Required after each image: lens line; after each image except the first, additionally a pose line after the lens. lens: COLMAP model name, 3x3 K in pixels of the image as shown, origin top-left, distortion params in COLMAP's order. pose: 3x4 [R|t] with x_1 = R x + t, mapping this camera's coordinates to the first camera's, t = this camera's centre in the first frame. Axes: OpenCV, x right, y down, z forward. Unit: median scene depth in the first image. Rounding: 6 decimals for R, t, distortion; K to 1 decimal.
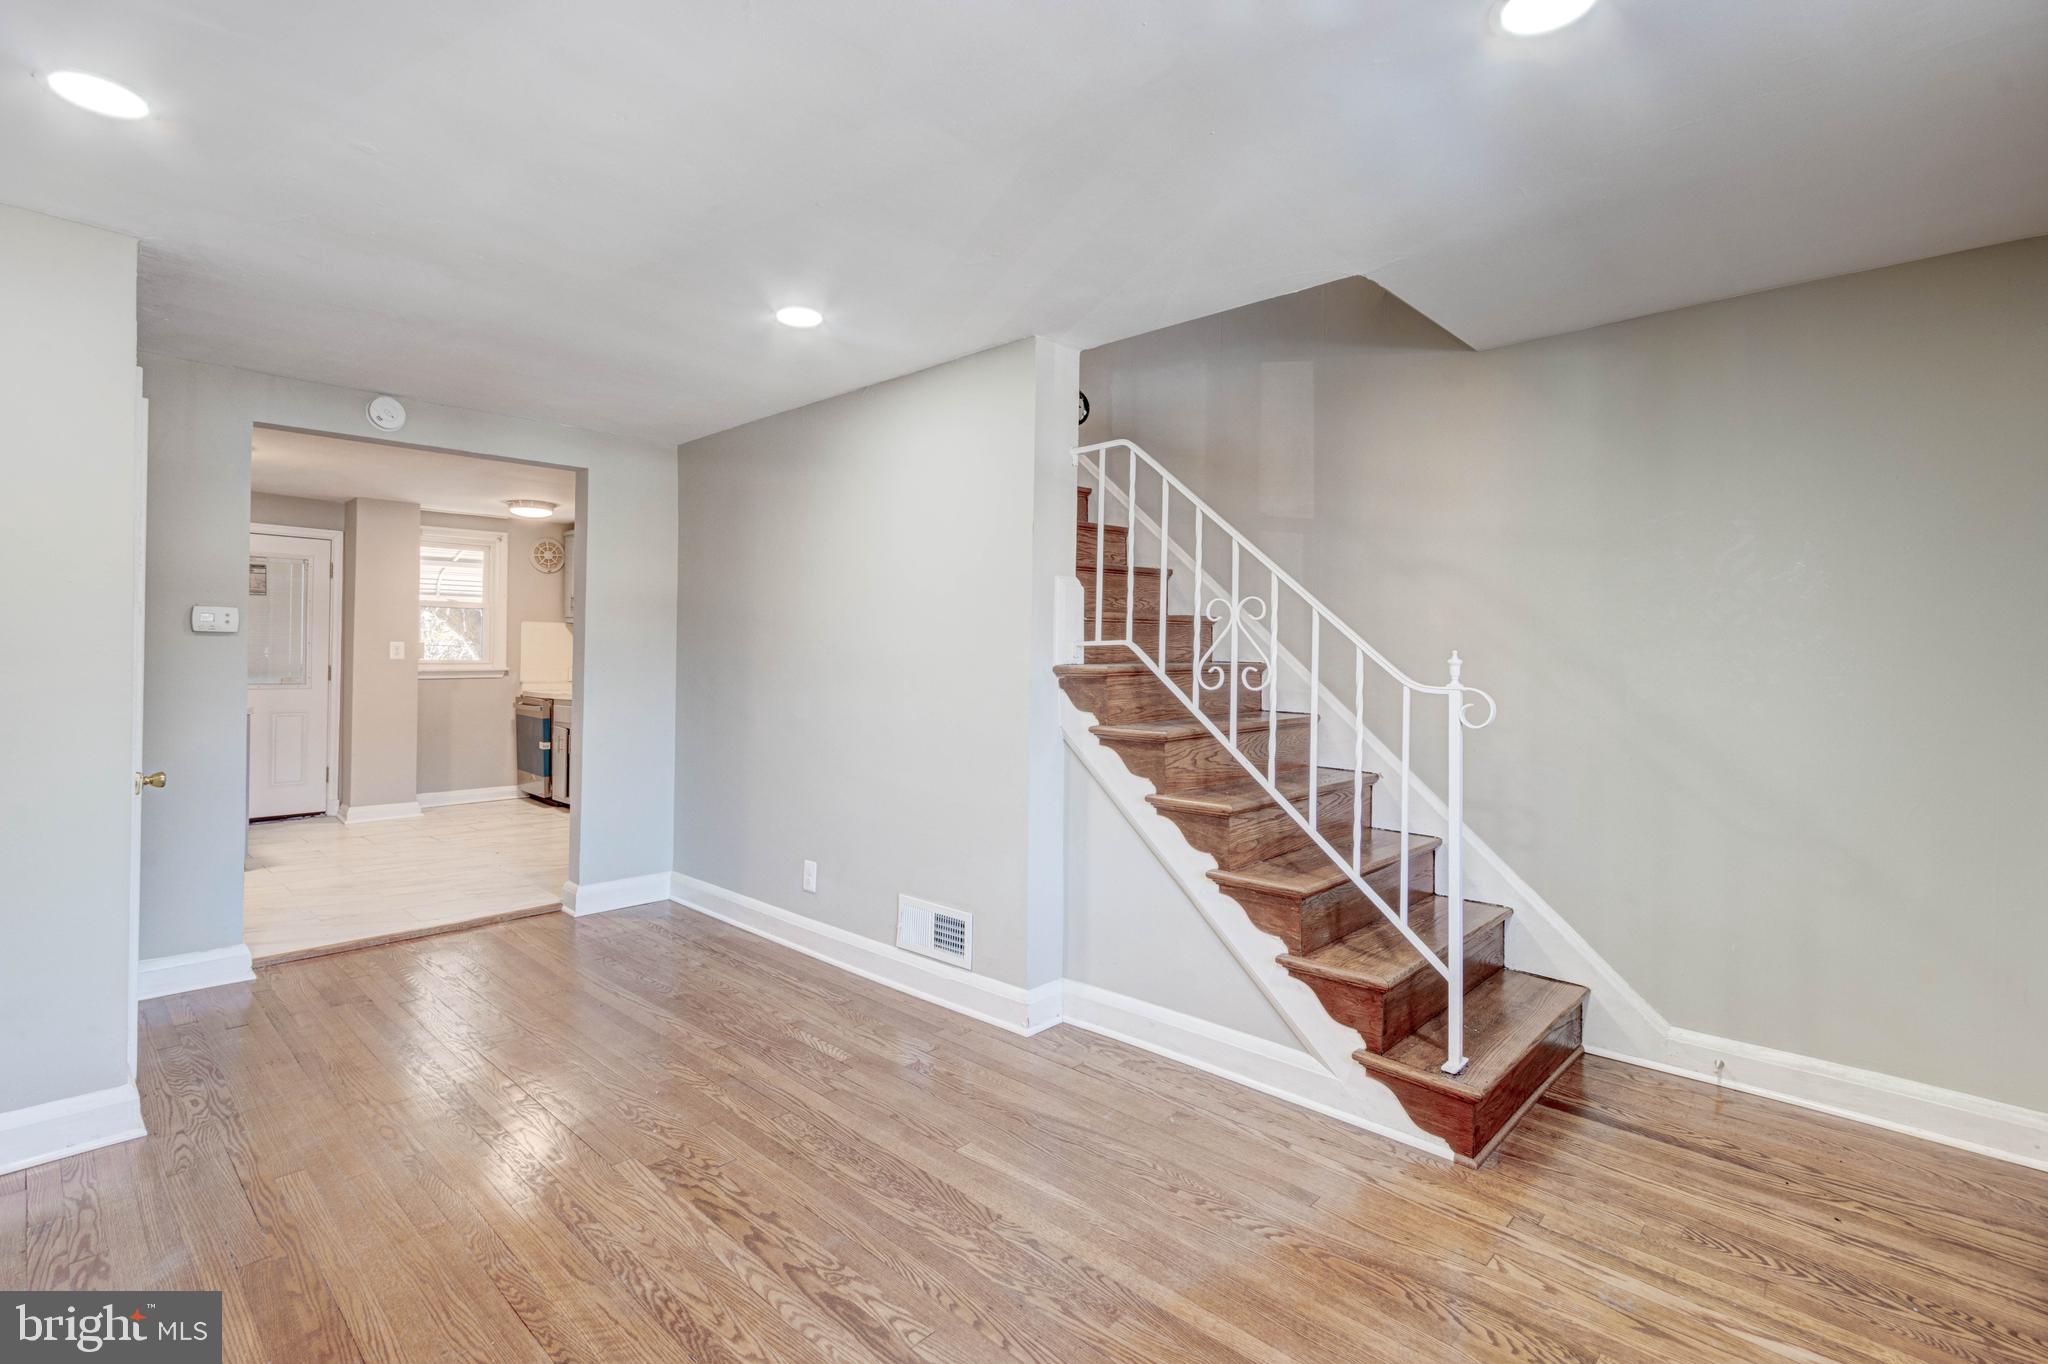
lens RADIAL K [[944.1, 0, 1025.3], [0, 944.1, 654.1], [0, 0, 1]] dist [0.011525, -0.004189]
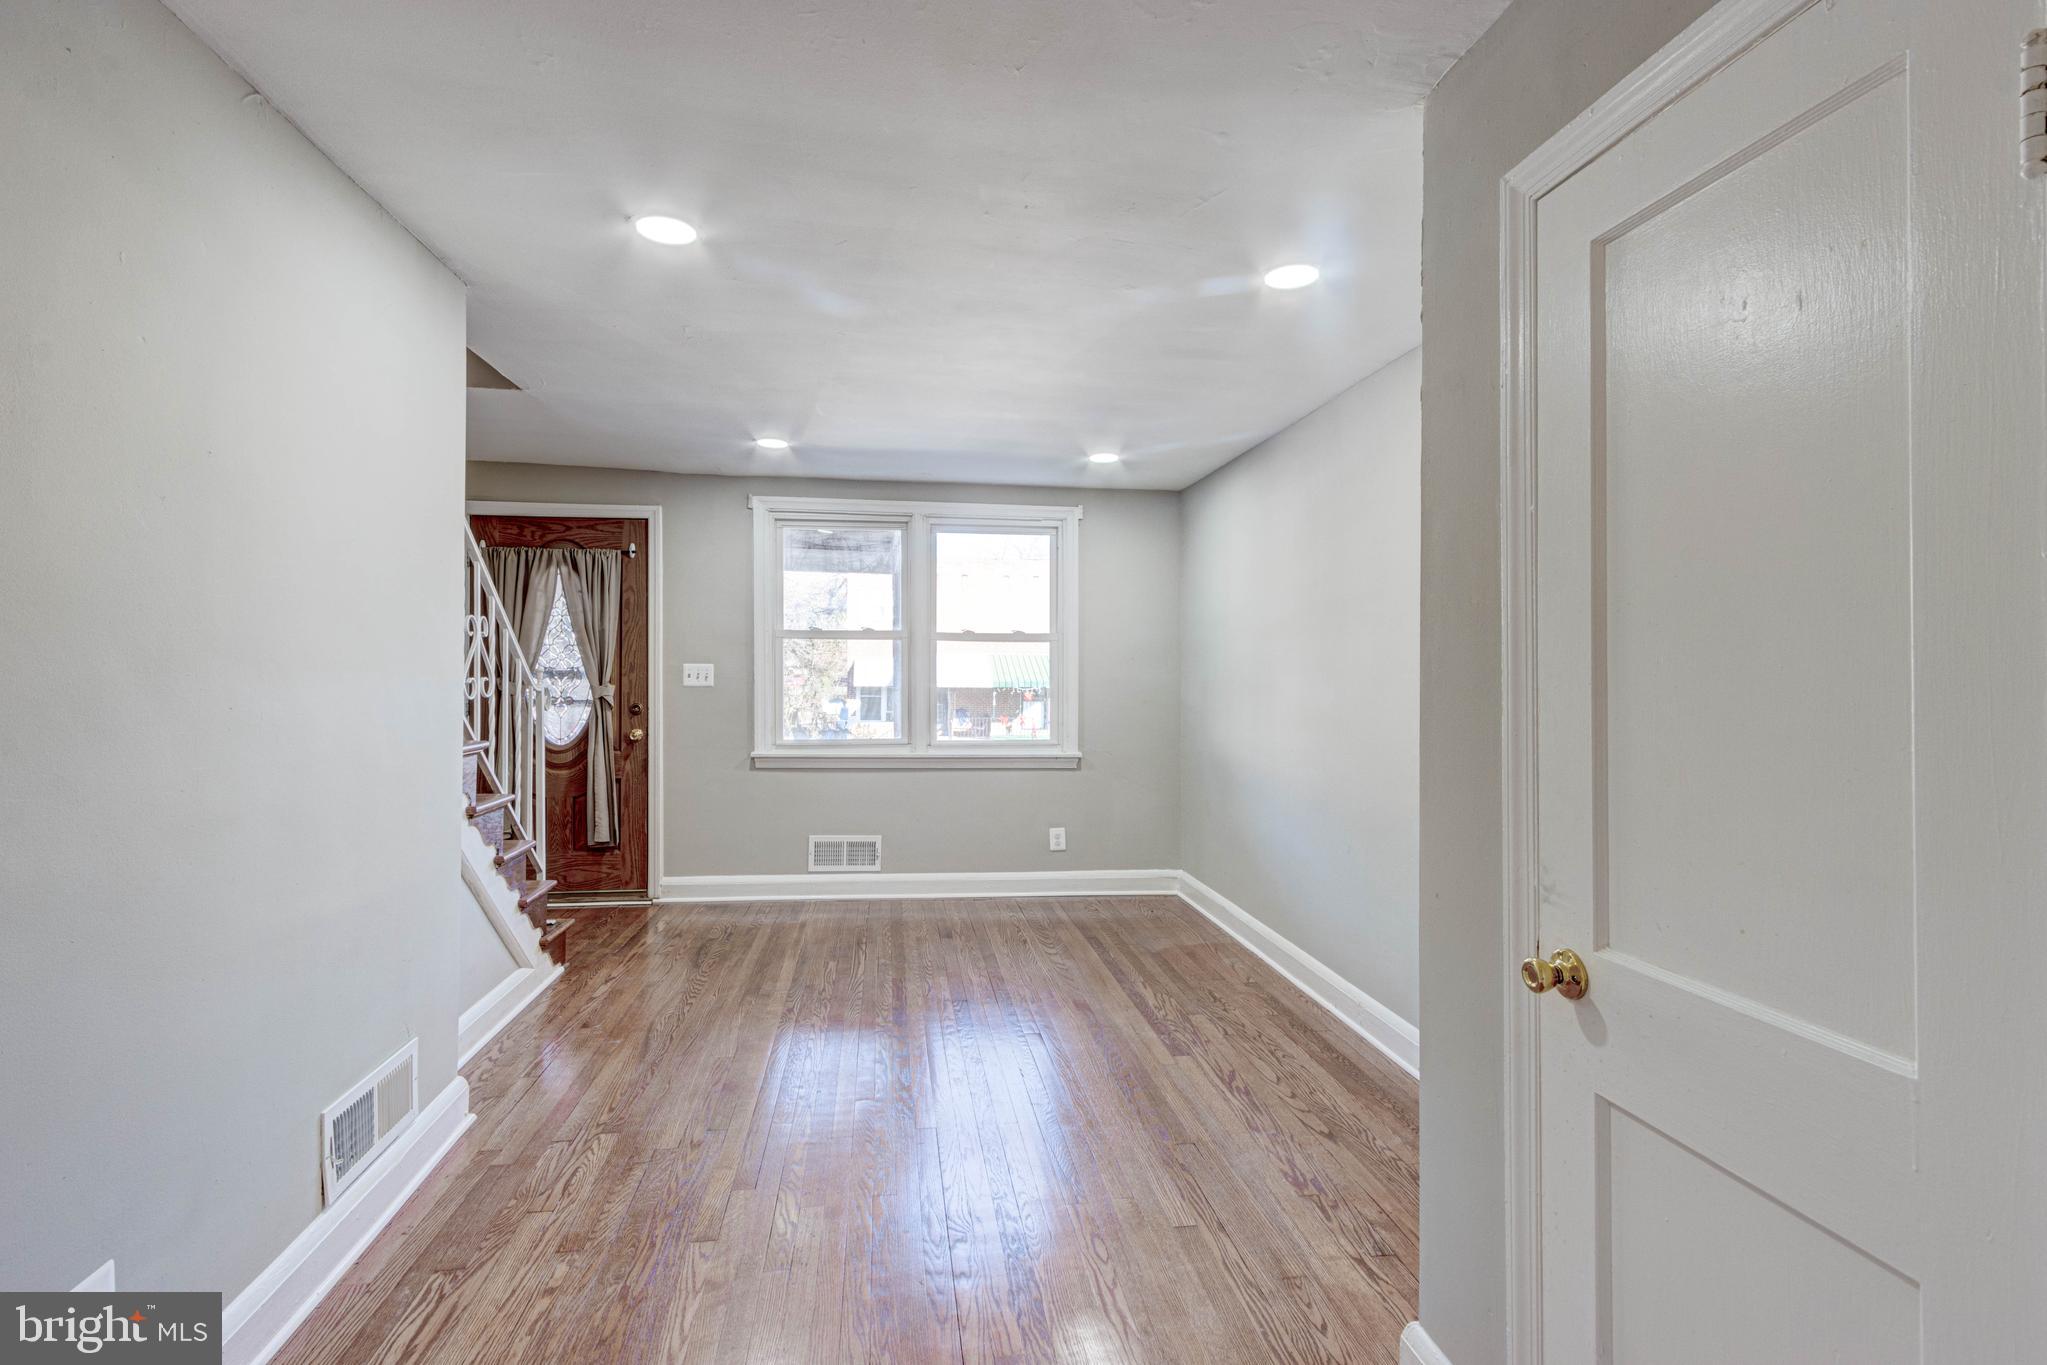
lens RADIAL K [[943.6, 0, 1013.9], [0, 943.6, 657.9], [0, 0, 1]] dist [0.011525, -0.004189]
pose [[-0.778457, -0.011384, 0.627594, -1.280367], [-0.018855, 0.999808, -0.005252, -0.019184], [-0.627414, -0.015922, -0.778523, 1.933641]]
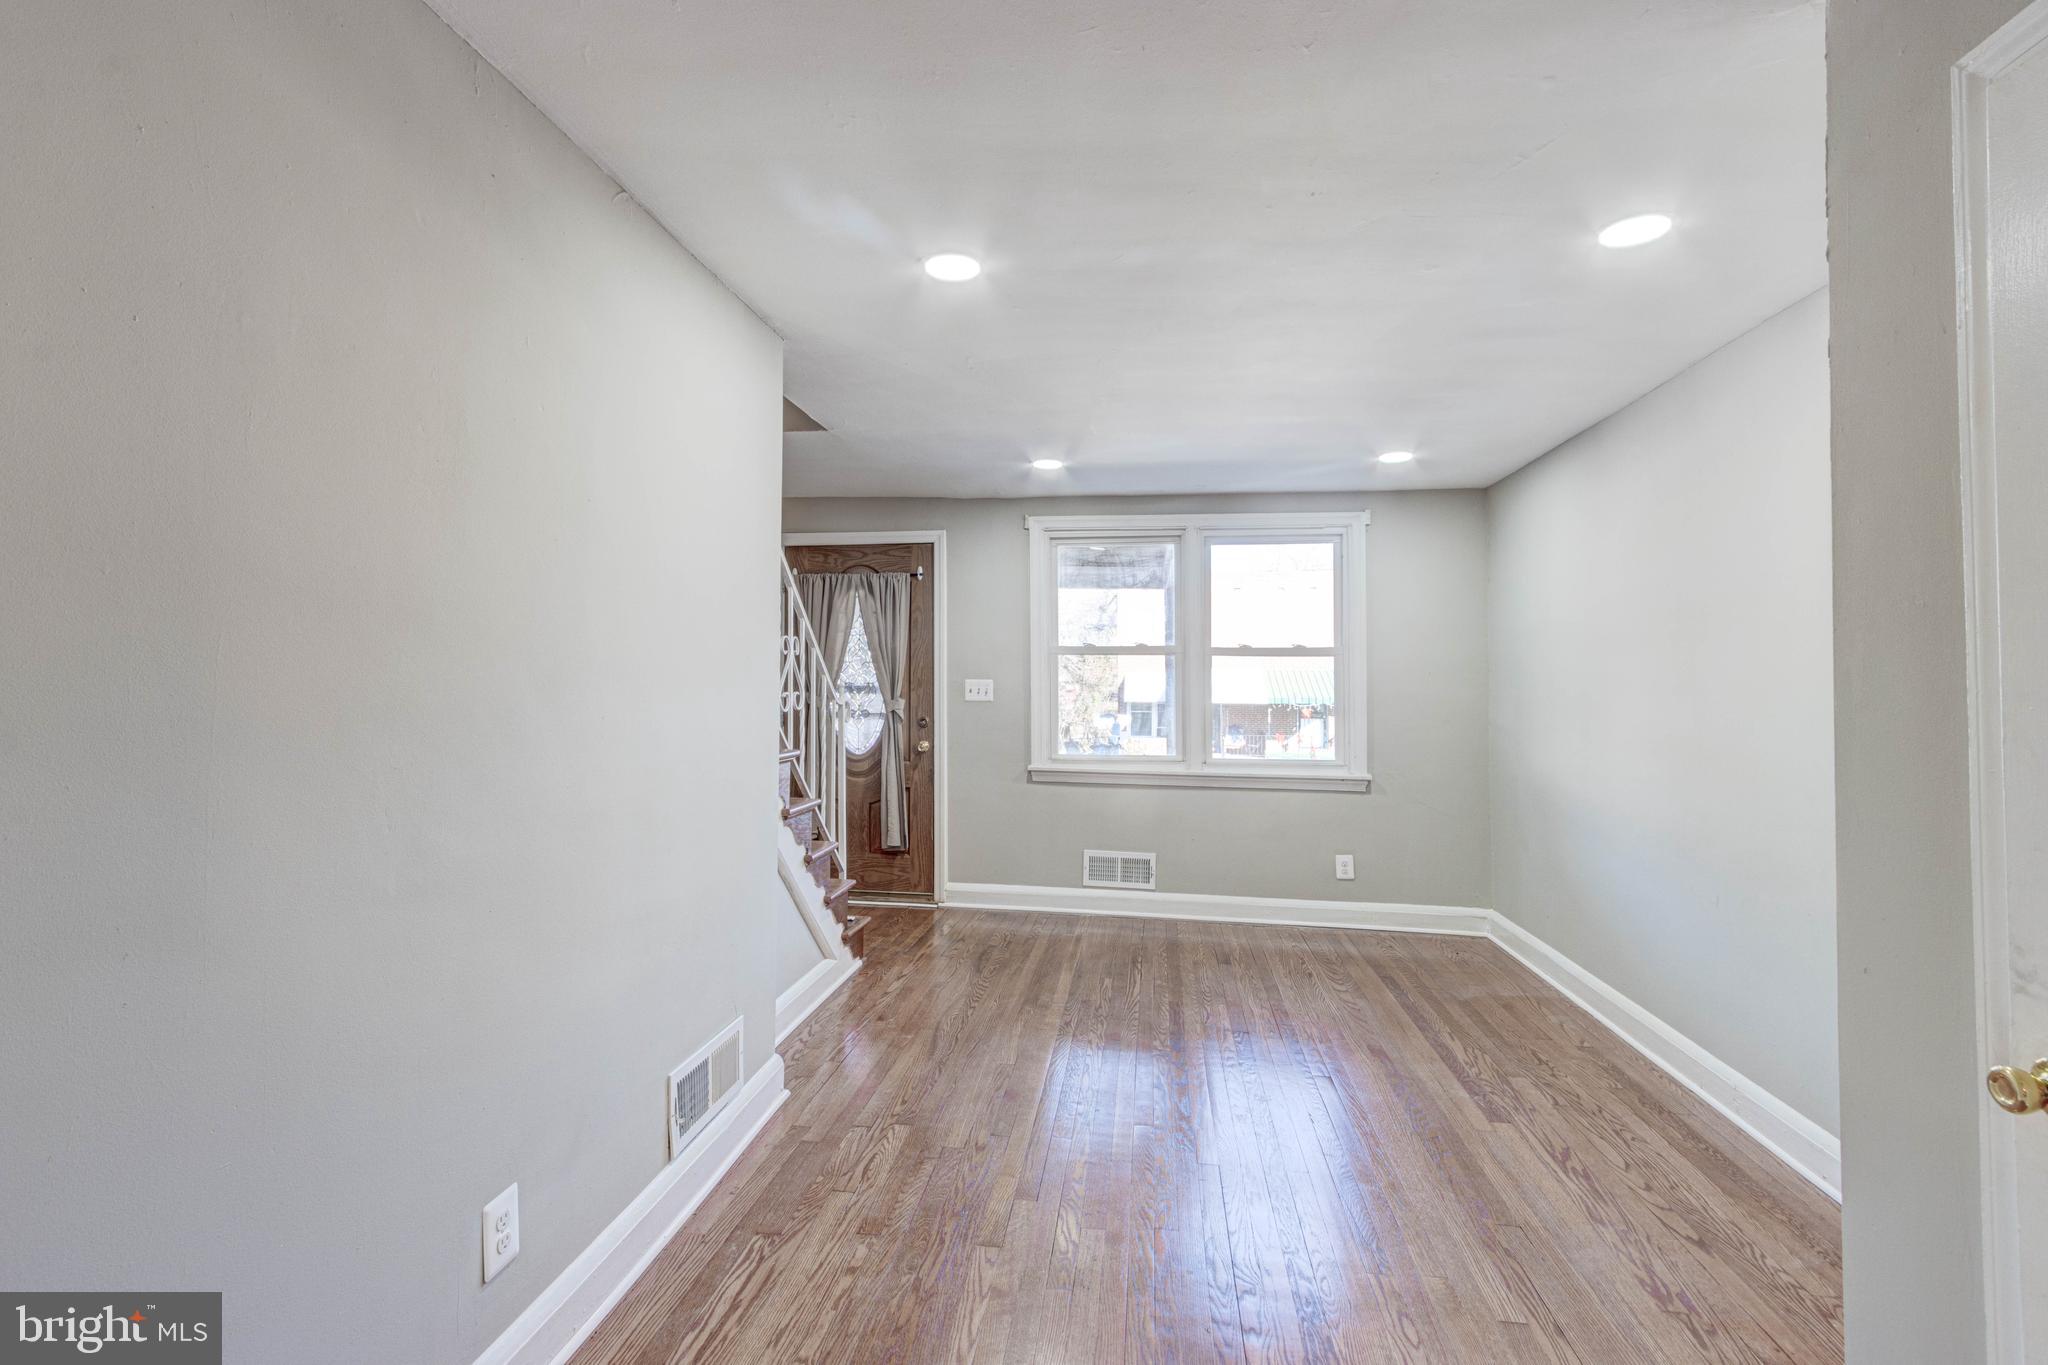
lens RADIAL K [[944.1, 0, 1016.2], [0, 944.1, 658.1], [0, 0, 1]] dist [0.011525, -0.004189]
pose [[-0.573969, 0.003142, 0.818871, -1.257913], [-0.017659, 0.999713, -0.016214, -0.019274], [-0.818687, -0.023766, -0.573748, 1.926204]]
